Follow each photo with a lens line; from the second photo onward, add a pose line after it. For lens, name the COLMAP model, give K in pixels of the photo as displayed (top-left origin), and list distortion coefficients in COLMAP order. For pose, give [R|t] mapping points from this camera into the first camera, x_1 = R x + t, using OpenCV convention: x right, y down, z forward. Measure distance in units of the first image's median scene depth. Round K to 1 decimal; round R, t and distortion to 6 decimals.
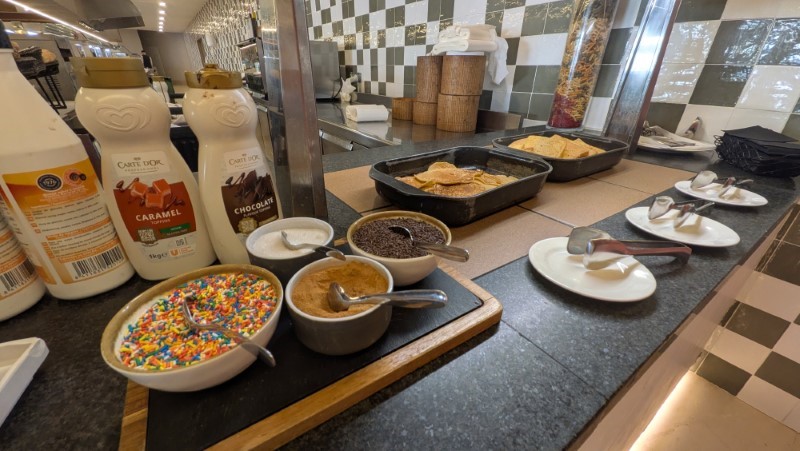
lens RADIAL K [[314.2, 0, 398.0], [0, 314.2, 227.4], [0, 0, 1]] dist [0.002999, 0.000451]
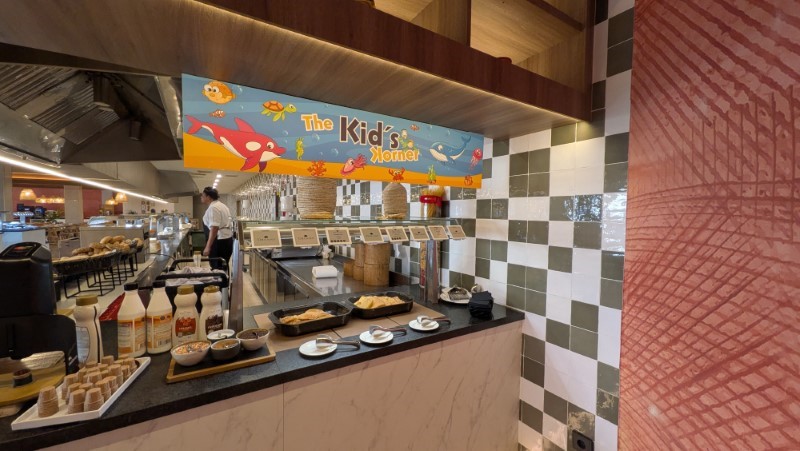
lens RADIAL K [[314.2, 0, 400.0], [0, 314.2, 225.8], [0, 0, 1]] dist [0.002999, 0.000451]
pose [[0.999441, -0.002365, -0.033347, 1.546893], [-0.011732, 0.909239, -0.416108, 0.316982], [0.031305, 0.416267, 0.908703, -2.289928]]
